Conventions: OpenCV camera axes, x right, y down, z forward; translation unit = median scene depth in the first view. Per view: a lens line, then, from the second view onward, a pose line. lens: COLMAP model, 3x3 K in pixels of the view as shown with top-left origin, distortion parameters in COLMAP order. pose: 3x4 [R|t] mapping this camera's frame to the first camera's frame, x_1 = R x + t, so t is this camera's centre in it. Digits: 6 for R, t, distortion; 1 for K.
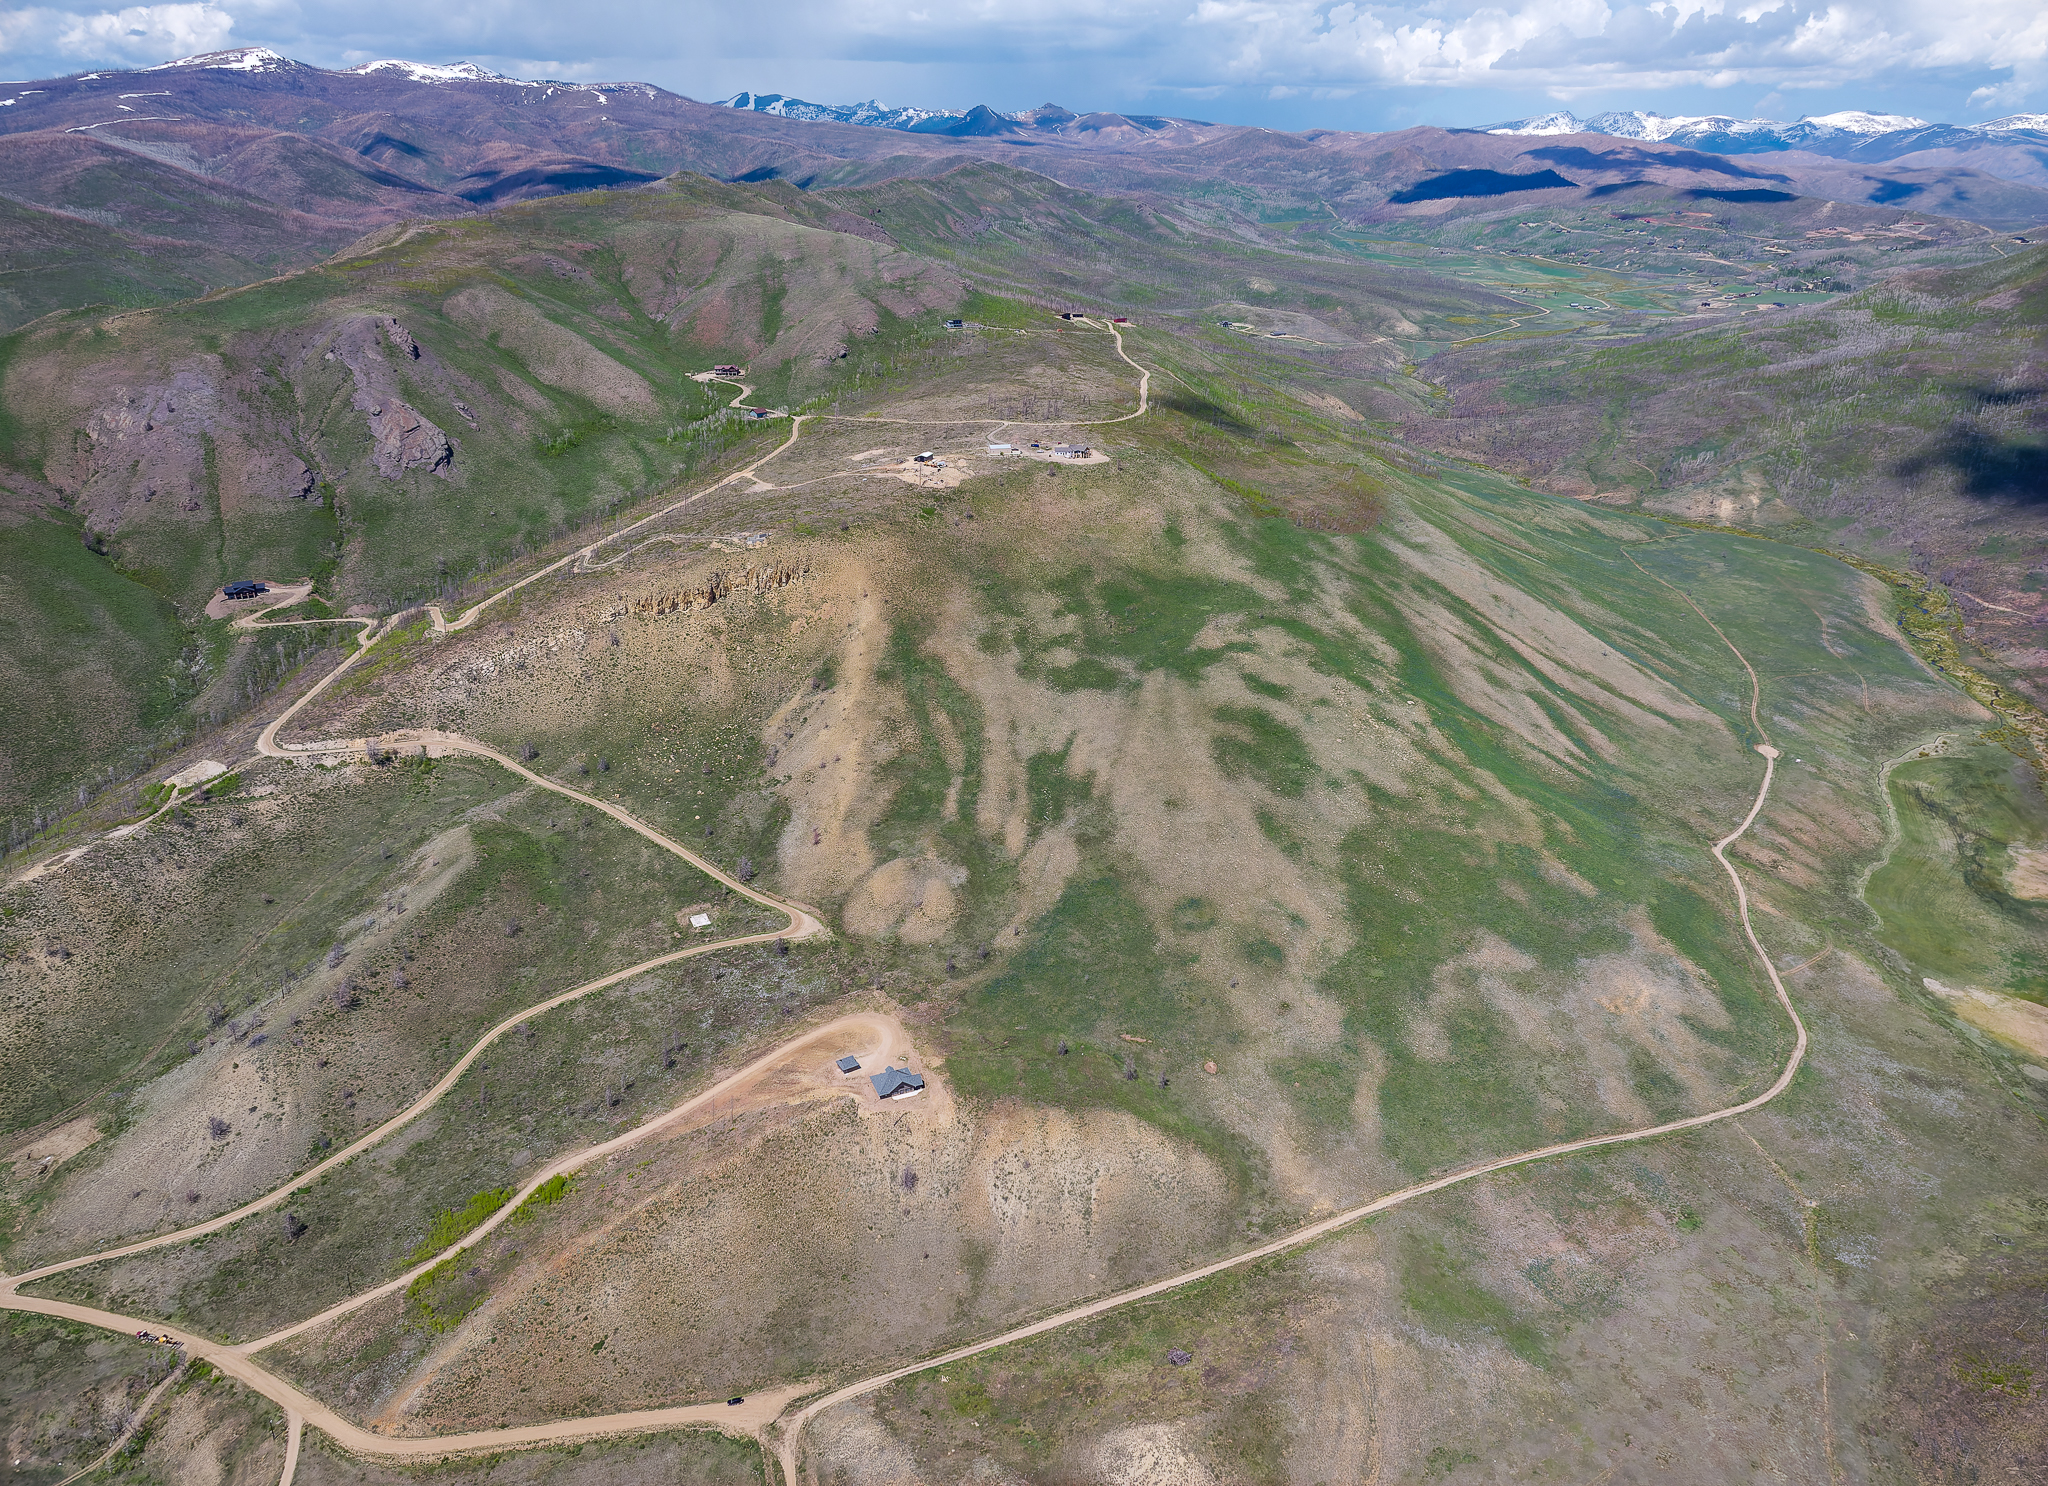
lens RADIAL K [[1352.3, 0, 1026.8], [0, 1352.3, 737.0], [0, 0, 1]] dist [-0.003580, 0.004478]
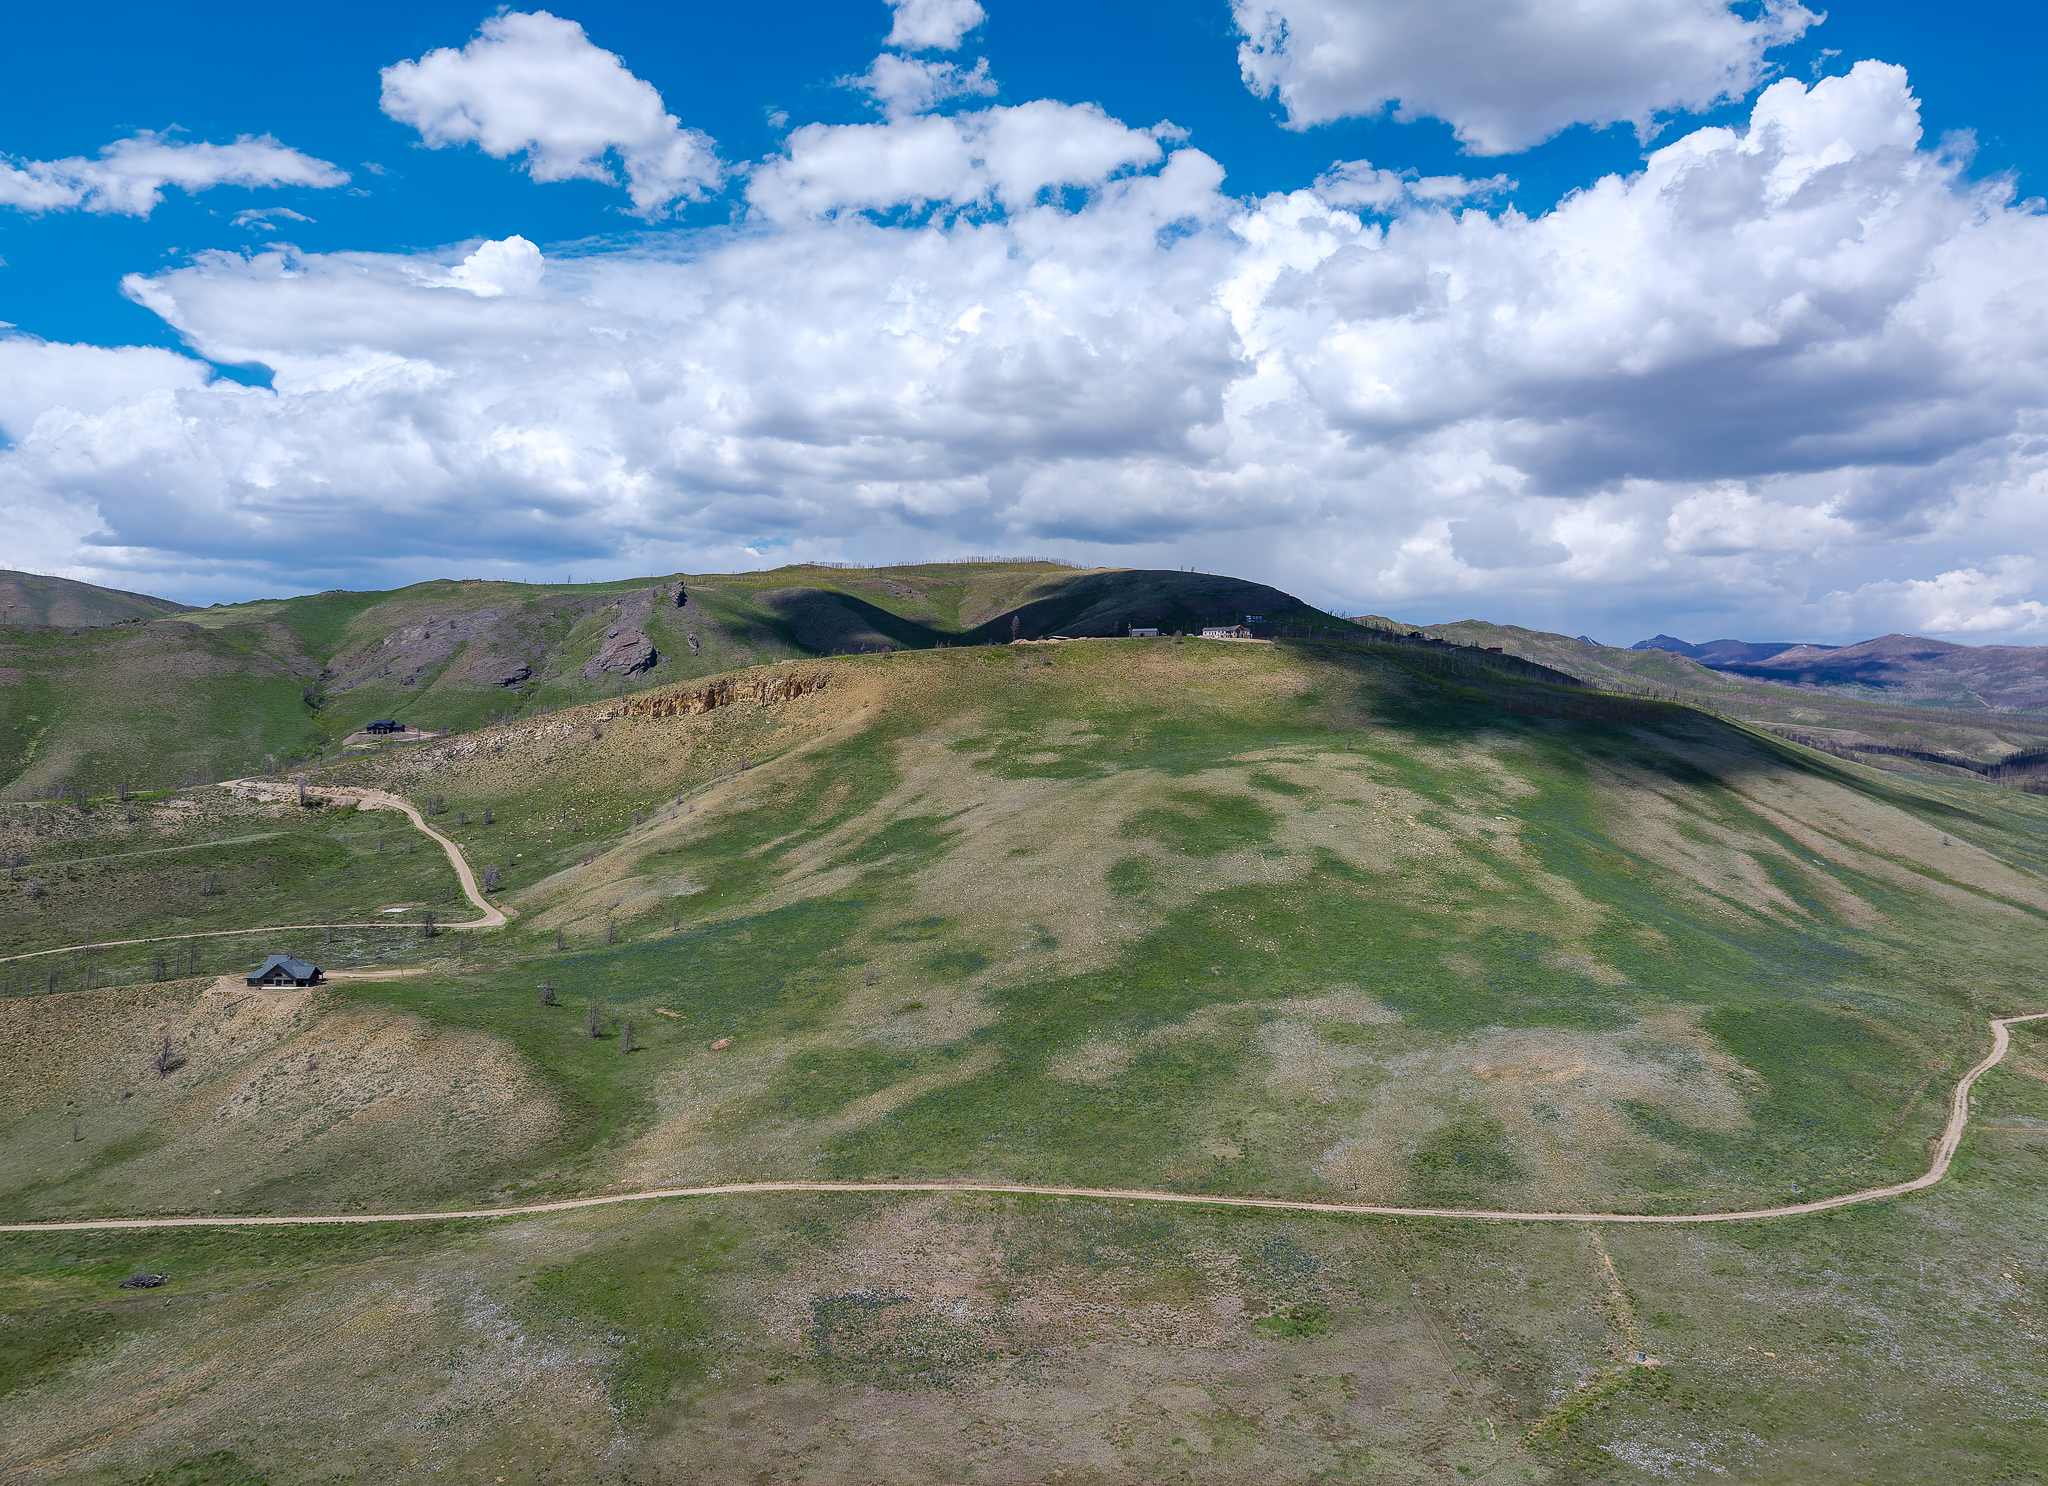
lens RADIAL K [[1404.9, 0, 1026.4], [0, 1404.9, 699.2], [0, 0, 1]] dist [-0.004331, 0.002521]
pose [[0.906629, -0.011029, -0.421785, 0.361094], [-0.162549, 0.913366, -0.373283, 0.214424], [0.389361, 0.406990, 0.826291, 0.312772]]
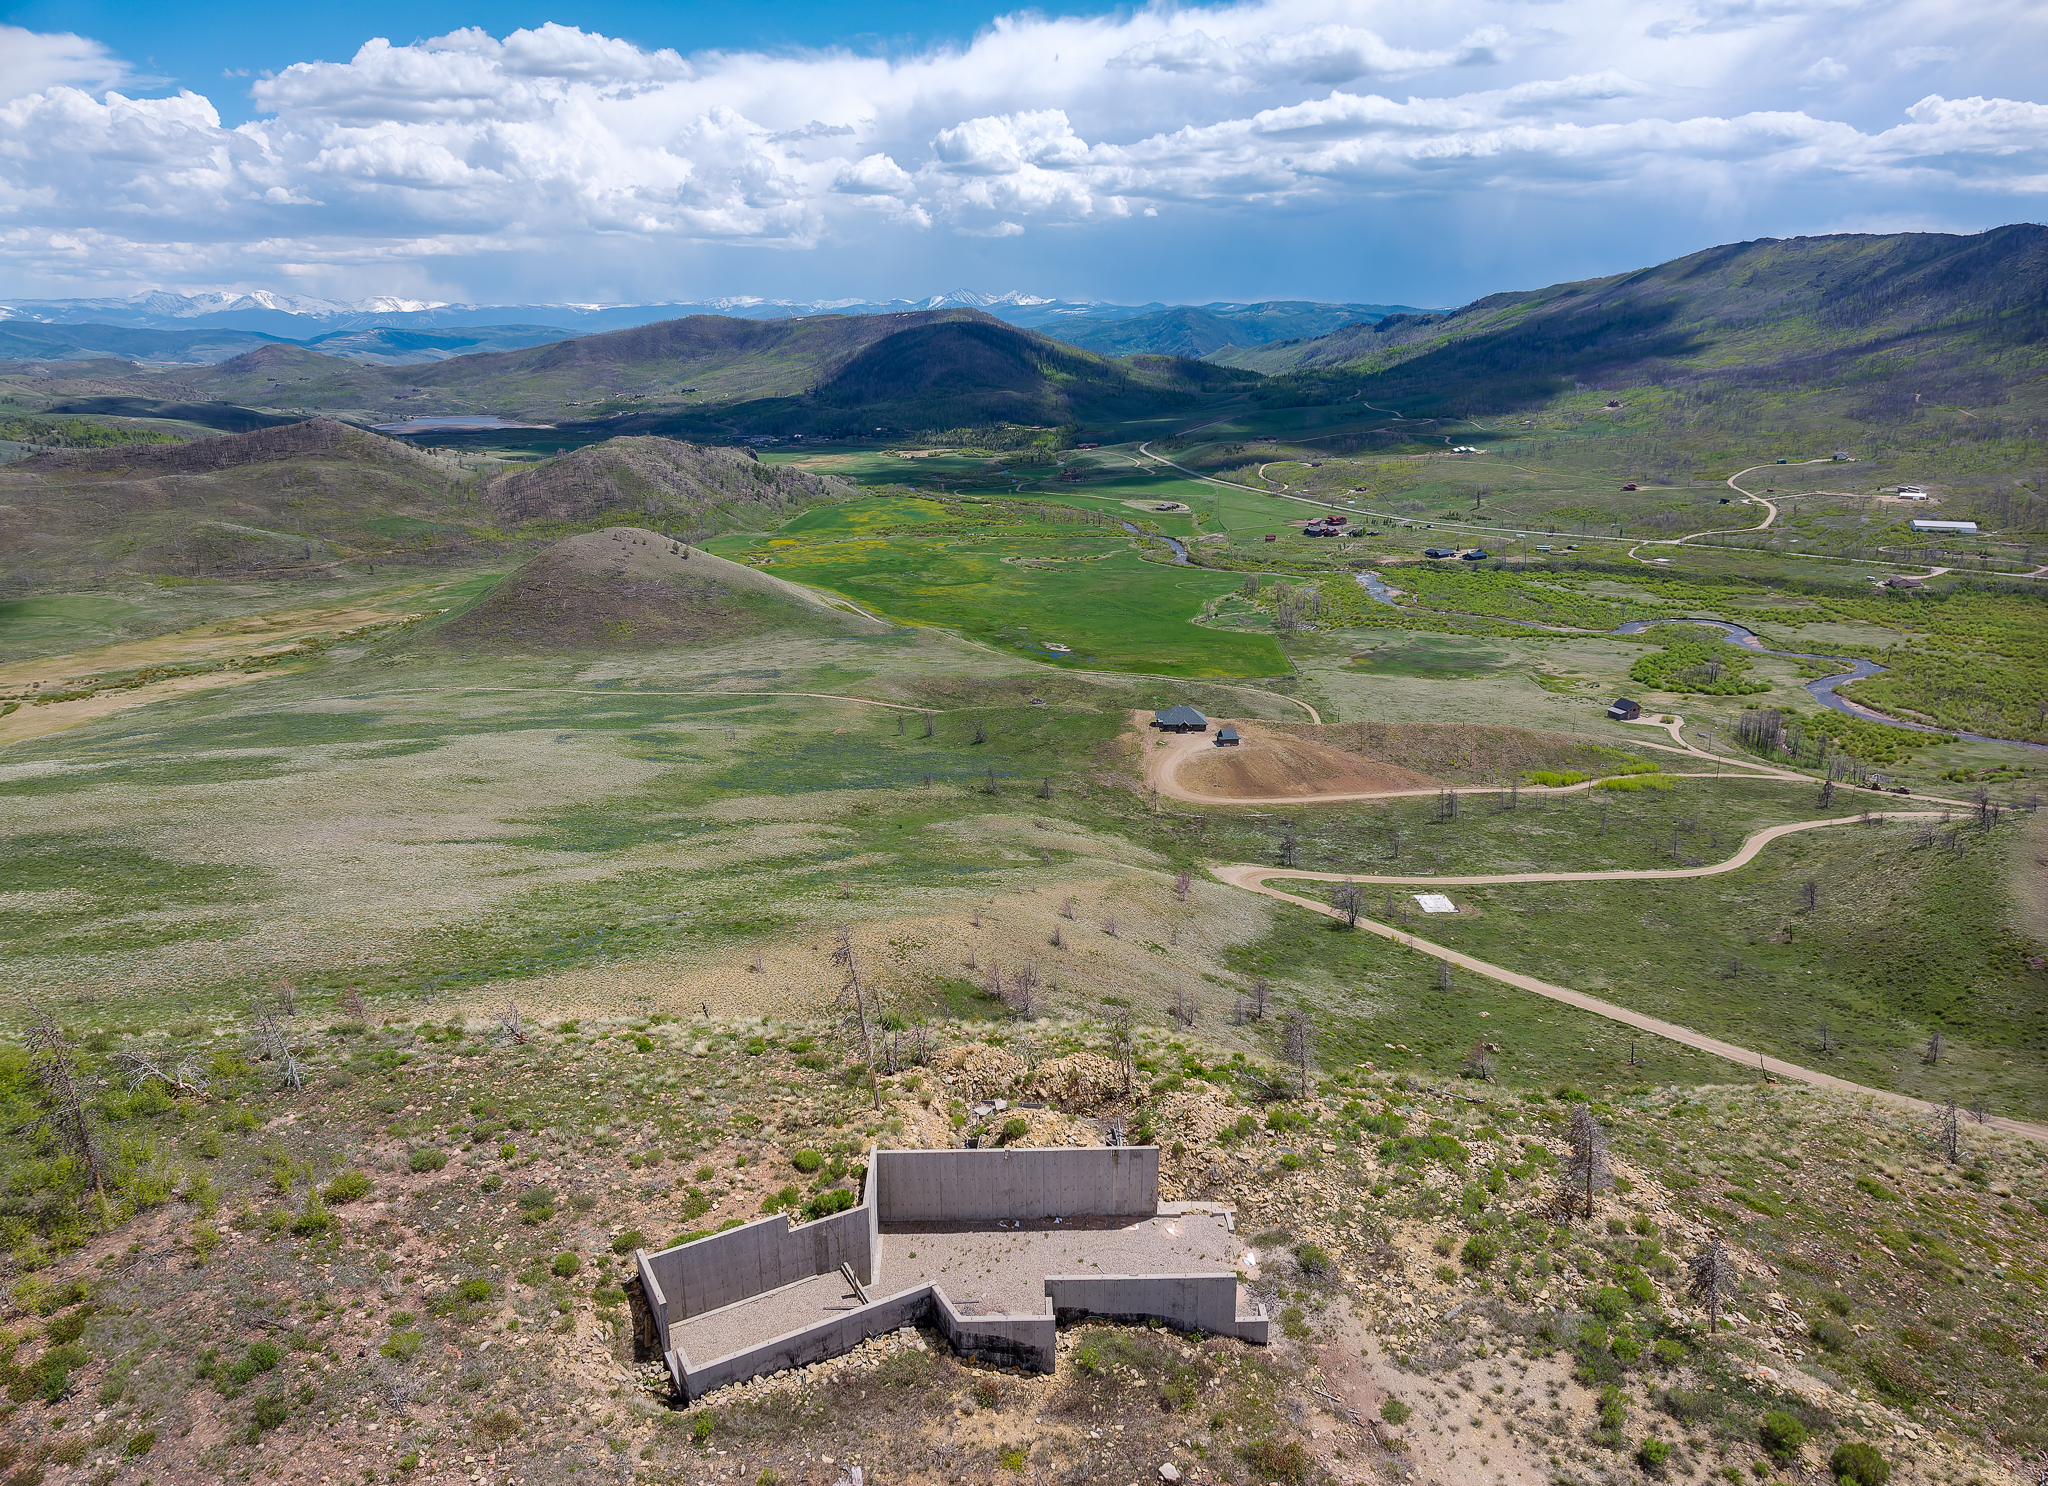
lens RADIAL K [[1354.2, 0, 1024.0], [0, 1354.2, 743.0], [0, 0, 1]] dist [-0.005593, 0.000907]
pose [[-0.916207, -0.112247, 0.384663, -0.227597], [0.159475, 0.778520, 0.607020, -0.197225], [-0.367605, 0.617500, -0.695385, 1.083912]]
